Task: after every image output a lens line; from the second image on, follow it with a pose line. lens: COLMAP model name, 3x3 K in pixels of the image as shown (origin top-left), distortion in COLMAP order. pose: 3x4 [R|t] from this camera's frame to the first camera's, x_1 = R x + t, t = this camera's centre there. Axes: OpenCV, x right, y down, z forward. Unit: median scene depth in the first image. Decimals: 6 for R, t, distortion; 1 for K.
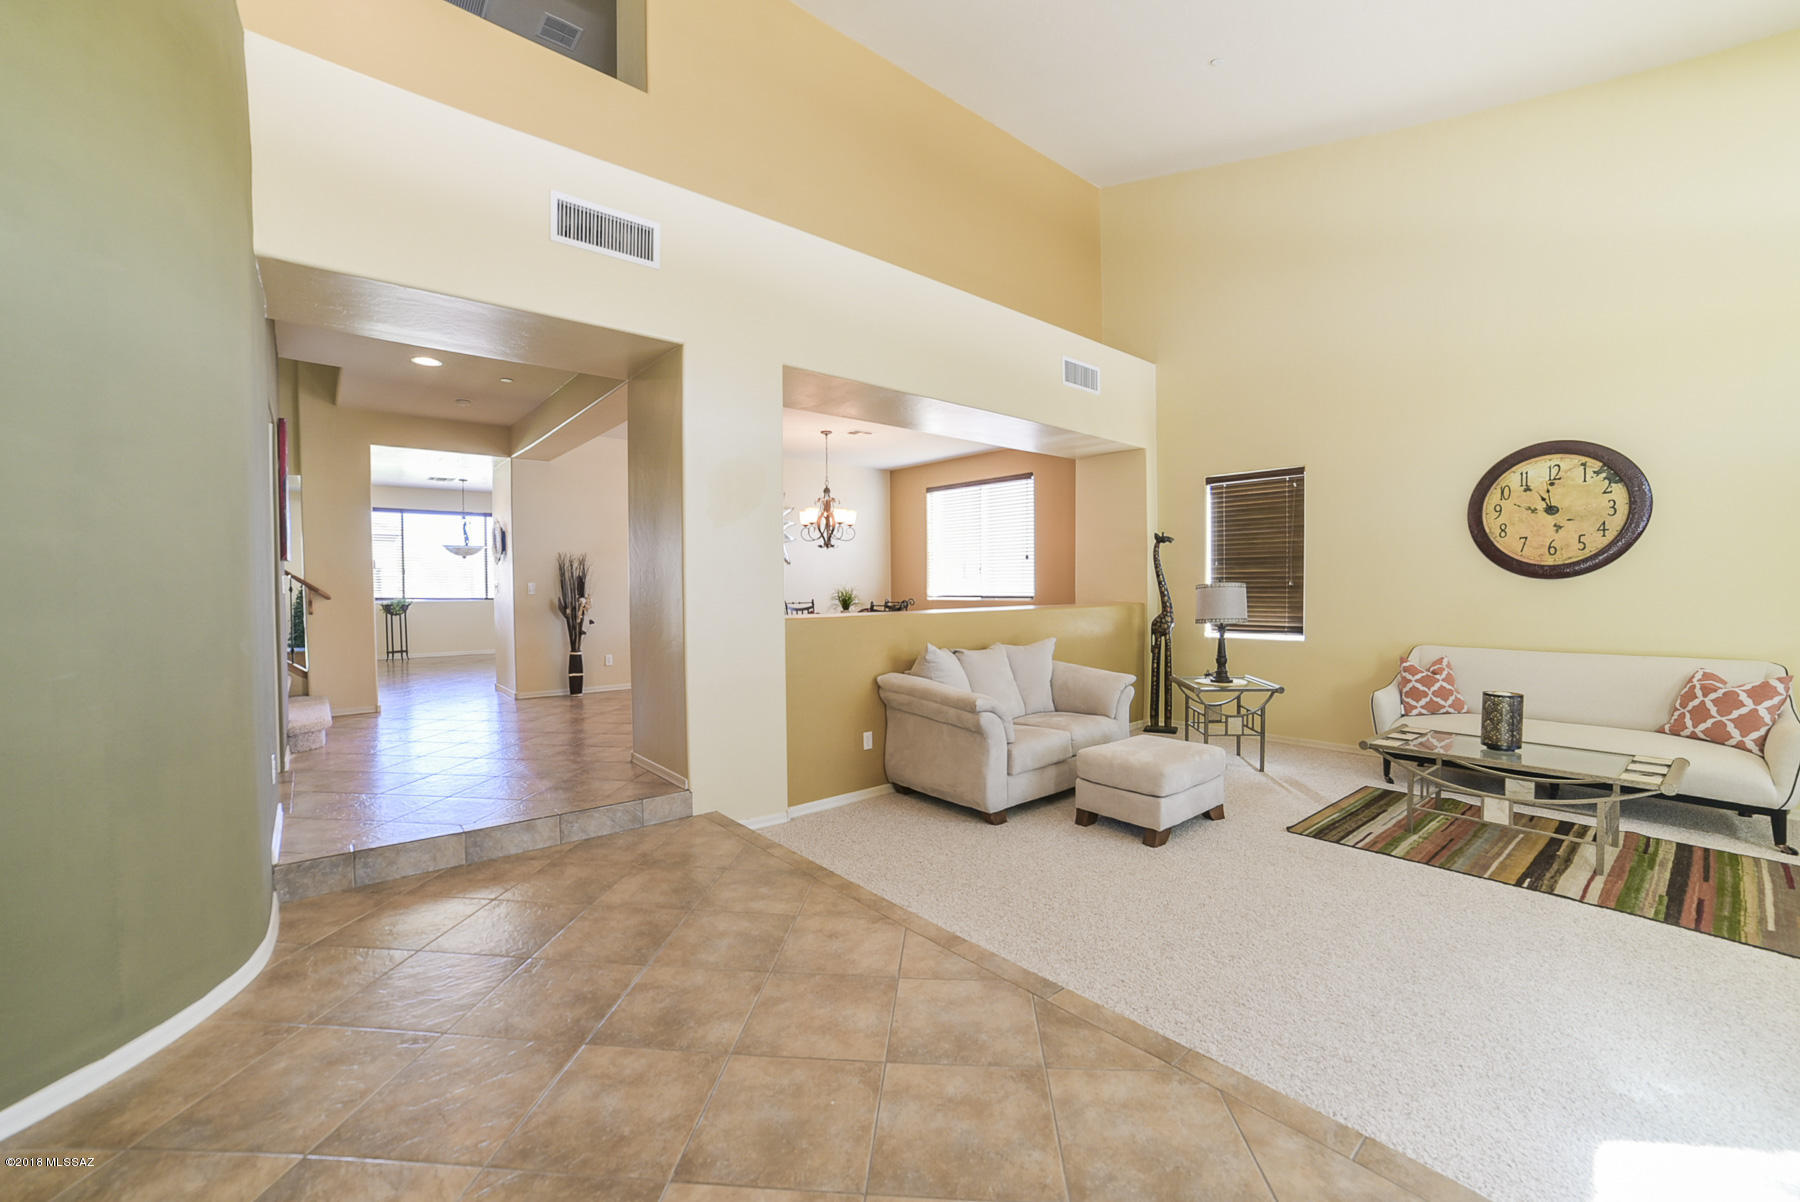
lens RADIAL K [[718.2, 0, 900.0], [0, 718.2, 601.0], [0, 0, 1]] dist [-0.076580, 0.028898]
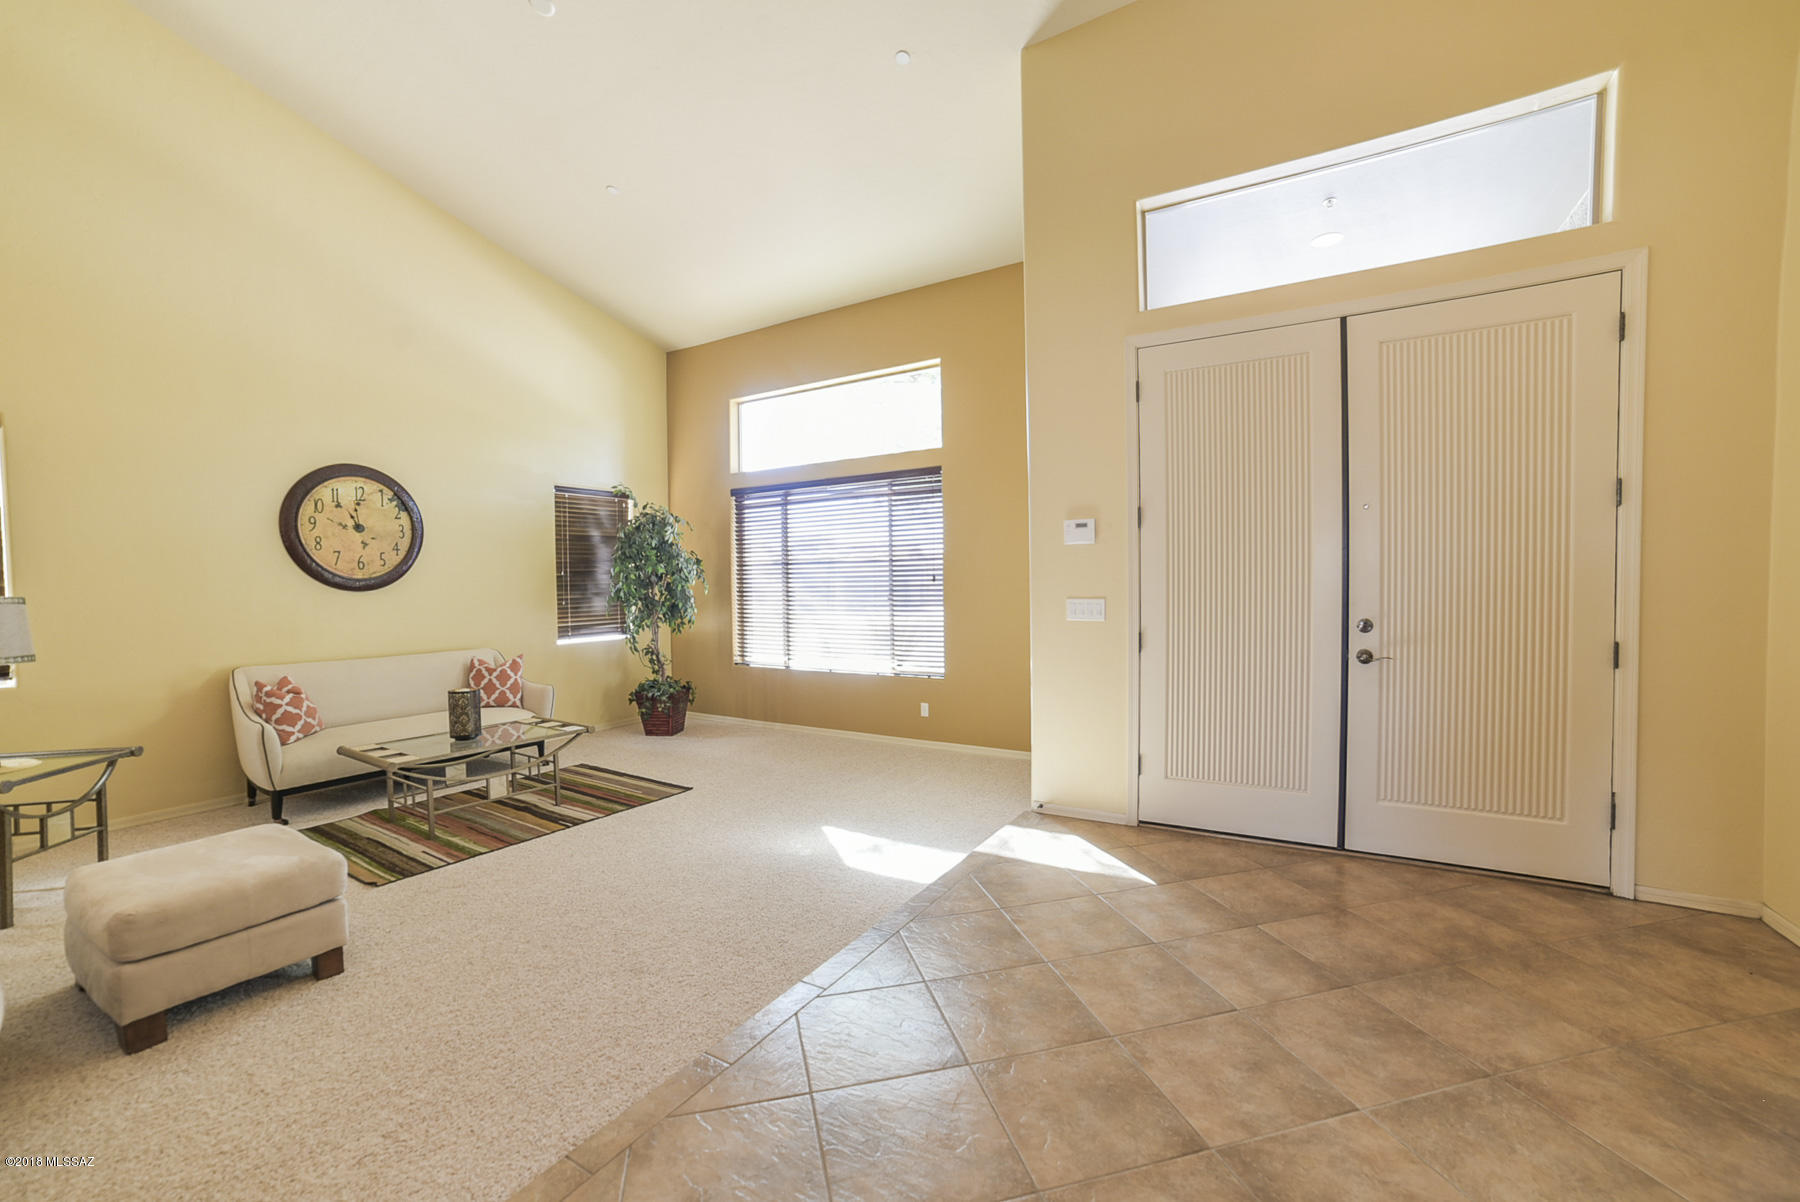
lens RADIAL K [[718.2, 0, 900.0], [0, 718.2, 601.0], [0, 0, 1]] dist [-0.076580, 0.028898]
pose [[-0.323295, -0.006243, 0.946278, -0.425973], [0.034541, 0.999234, 0.018393, -0.009053], [-0.945668, 0.038632, -0.322832, 0.640459]]
